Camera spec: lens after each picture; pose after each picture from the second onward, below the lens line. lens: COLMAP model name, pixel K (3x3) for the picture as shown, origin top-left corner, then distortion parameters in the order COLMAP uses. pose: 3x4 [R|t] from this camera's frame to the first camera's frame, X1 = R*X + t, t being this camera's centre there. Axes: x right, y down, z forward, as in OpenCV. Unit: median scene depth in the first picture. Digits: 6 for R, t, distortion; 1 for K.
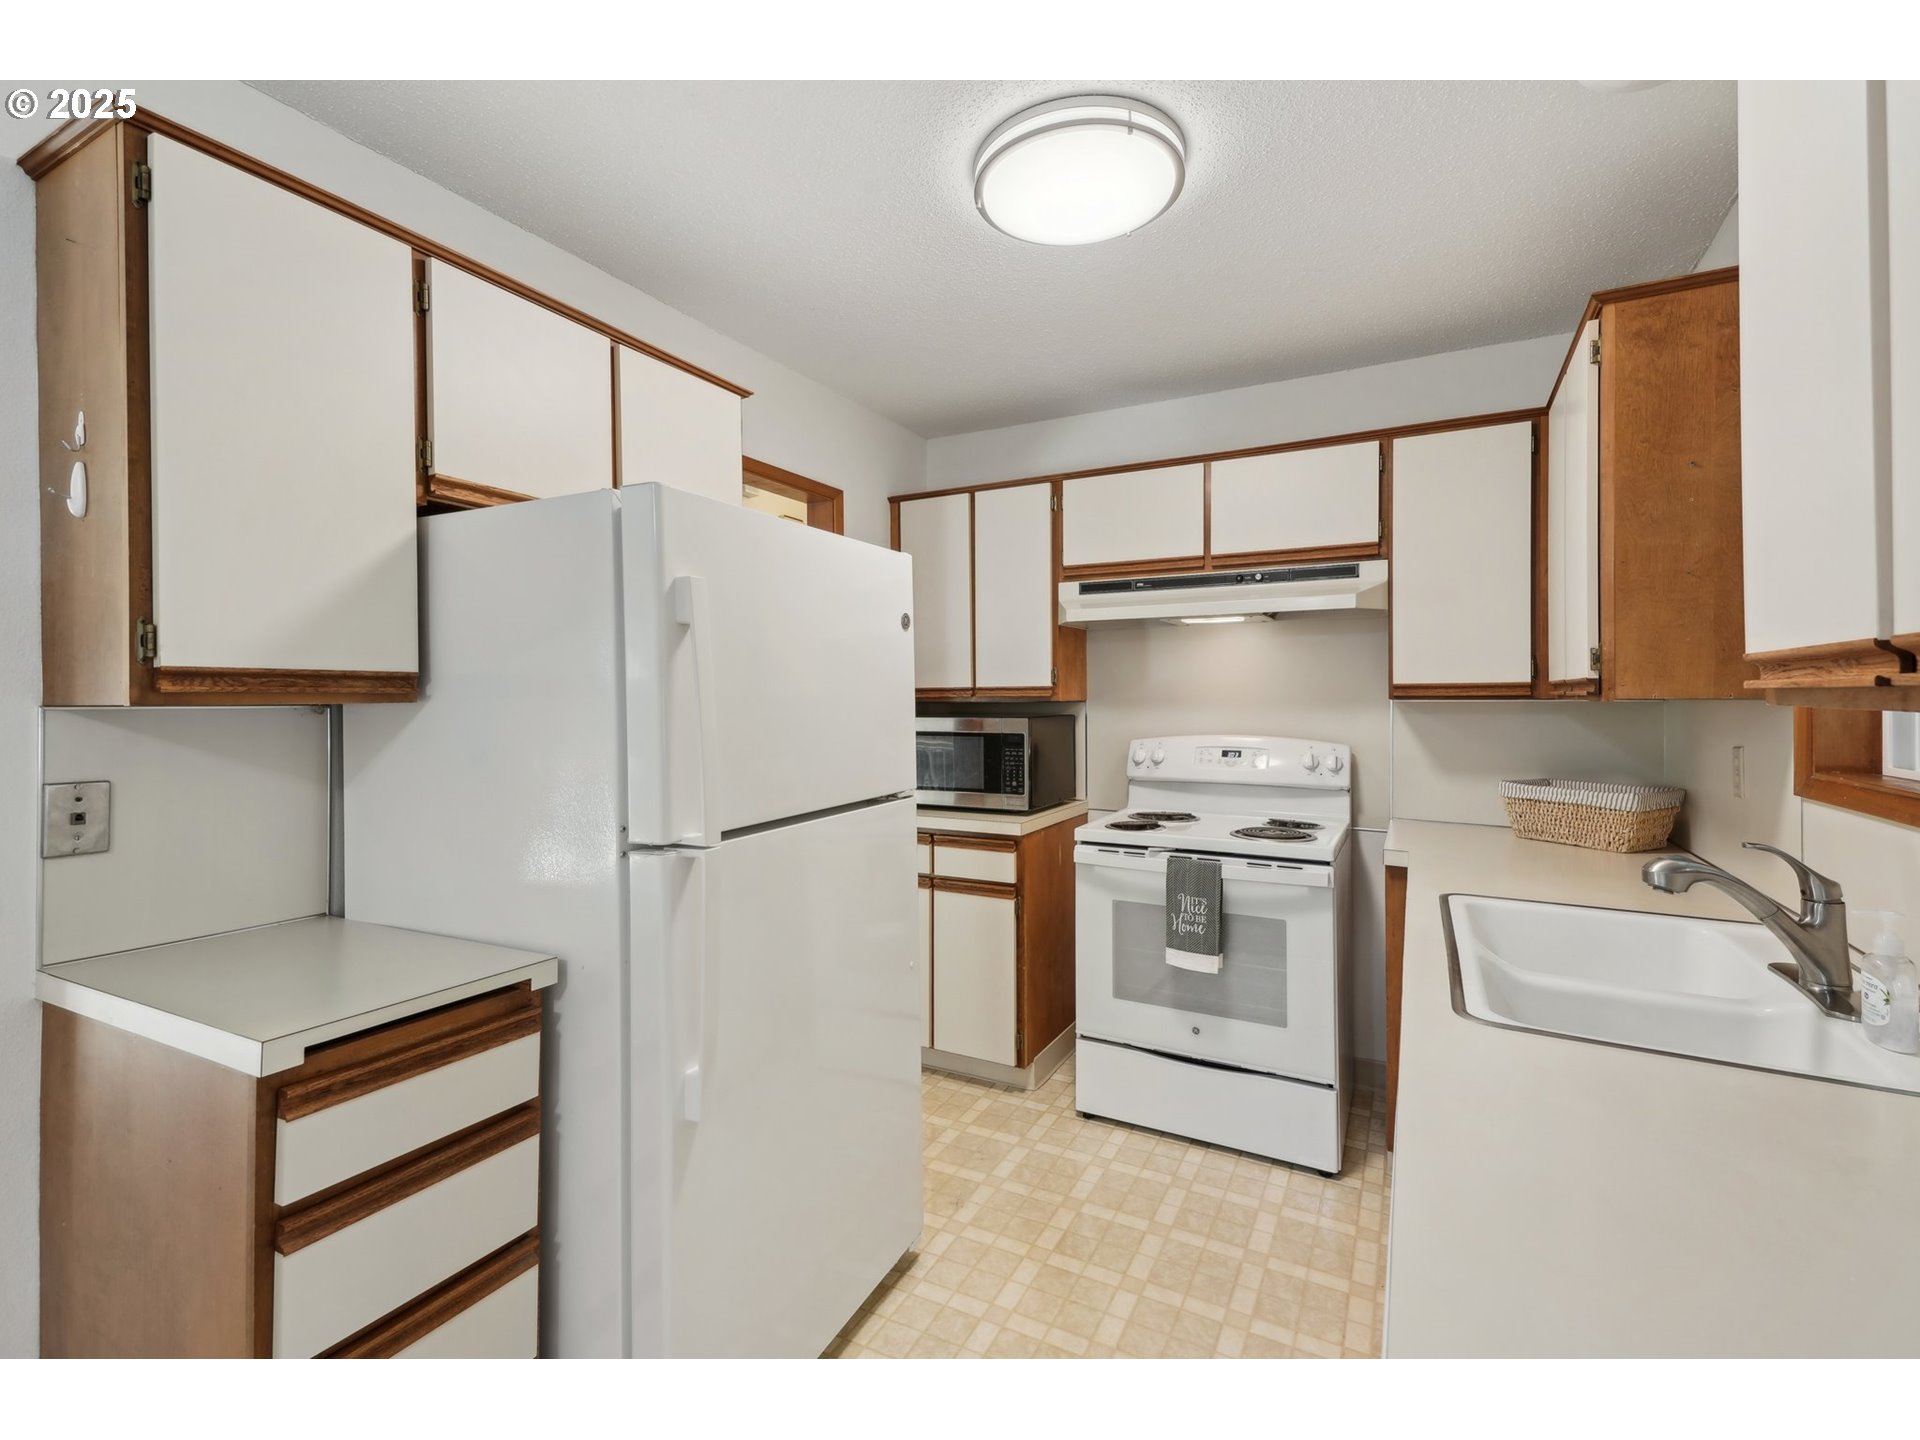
lens RADIAL K [[869.5, 0, 963.8], [0, 869.5, 697.7], [0, 0, 1]] dist [0.039284, -0.000489]
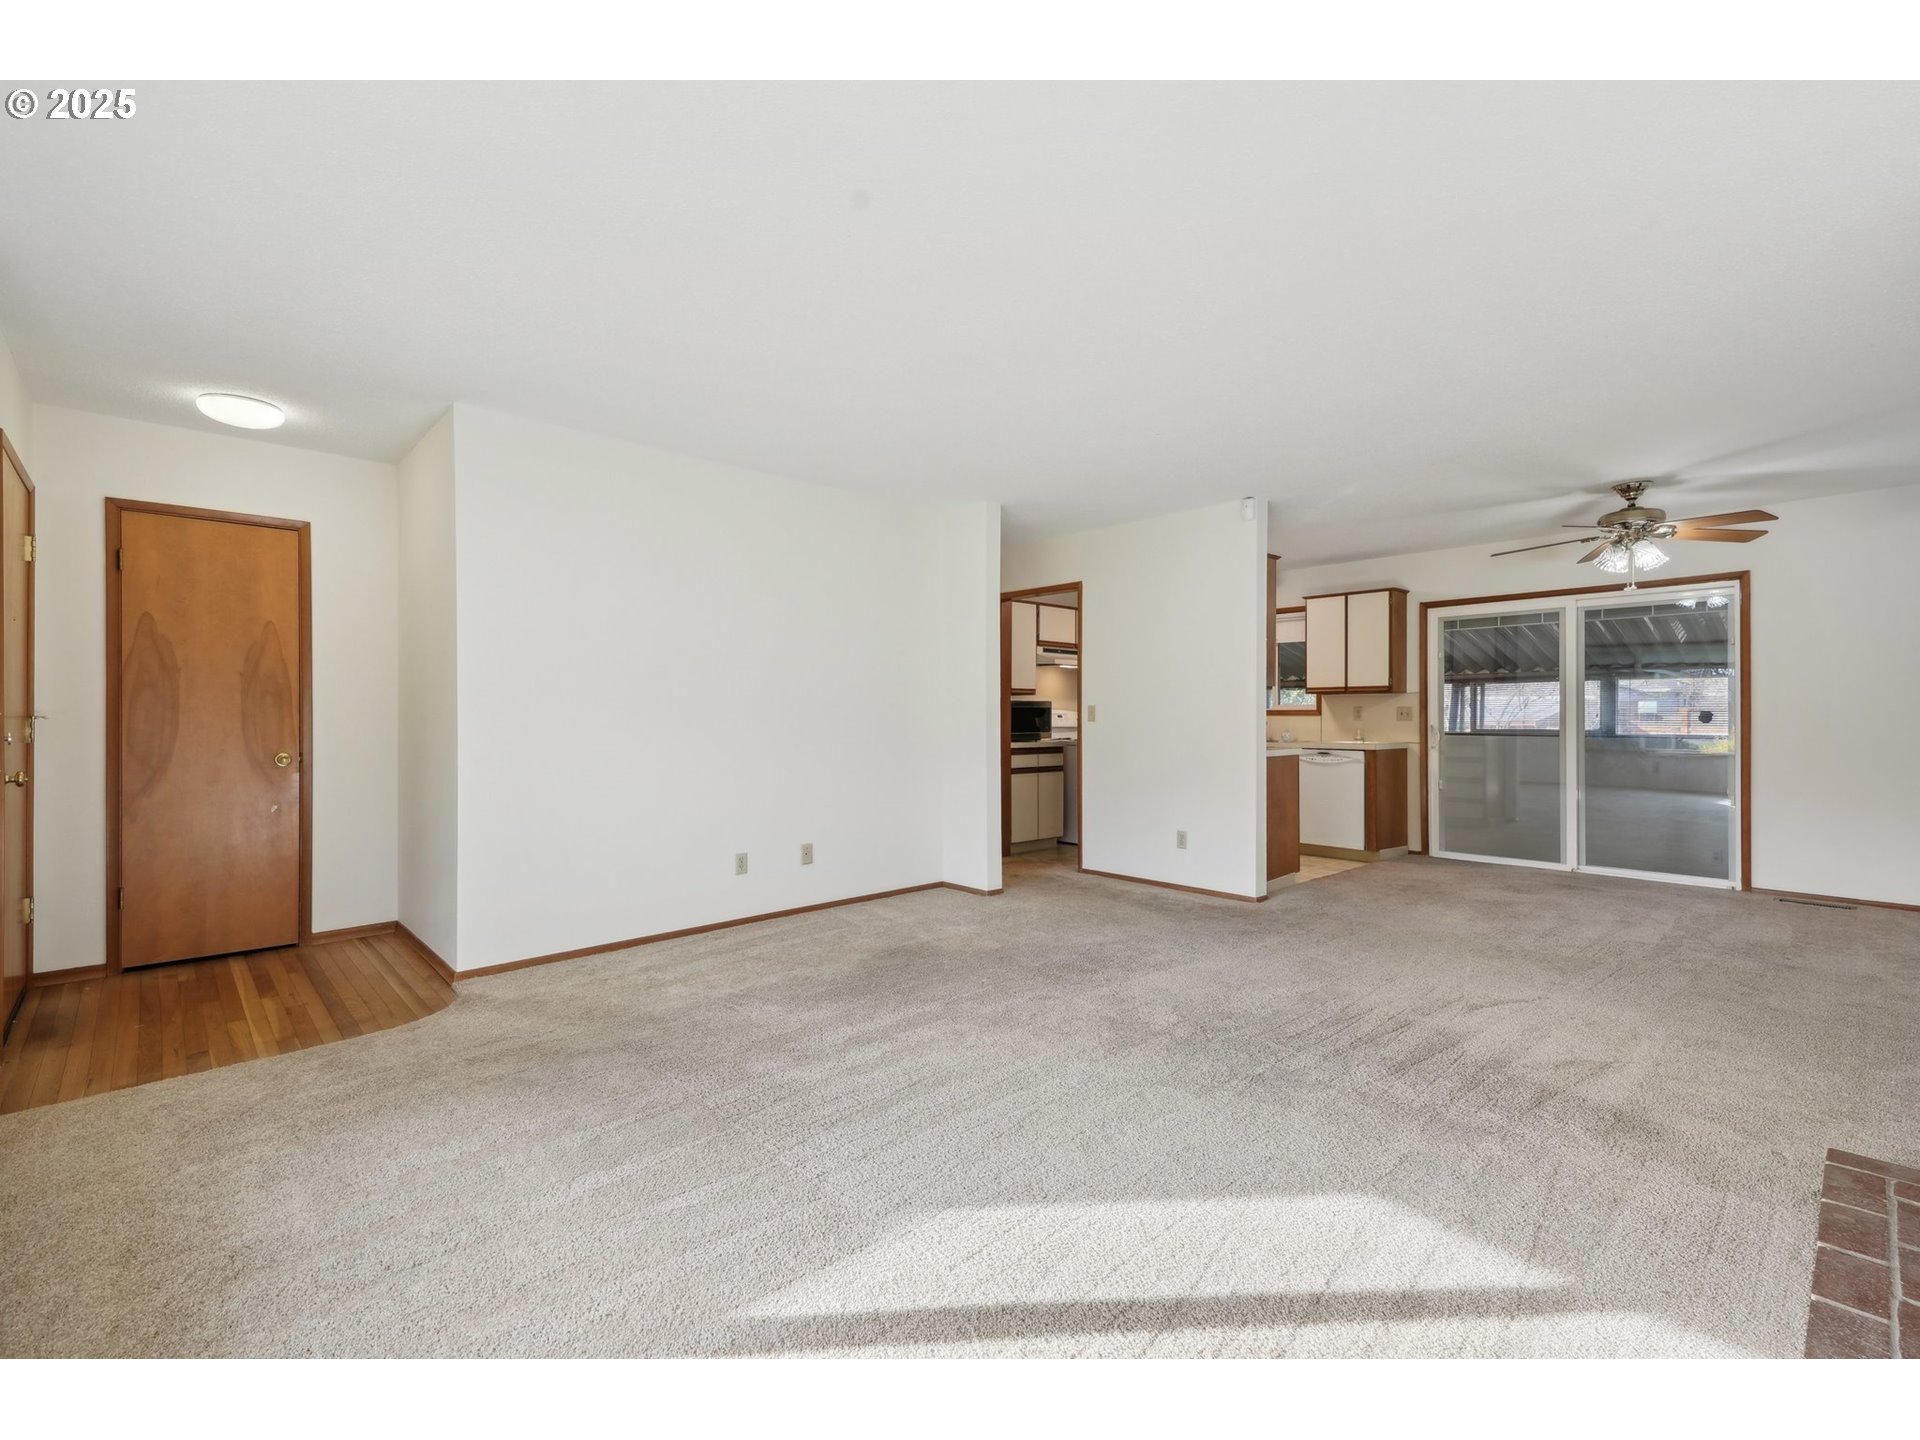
lens RADIAL K [[836.8, 0, 960.0], [0, 836.8, 720.0], [0, 0, 1]] dist [0.018294, 0.000011]
pose [[0.328786, -0.000419, 0.944404, -2.588005], [-0.002560, 0.999996, 0.001335, 0.085407], [-0.944401, -0.002857, 0.328784, 0.522033]]
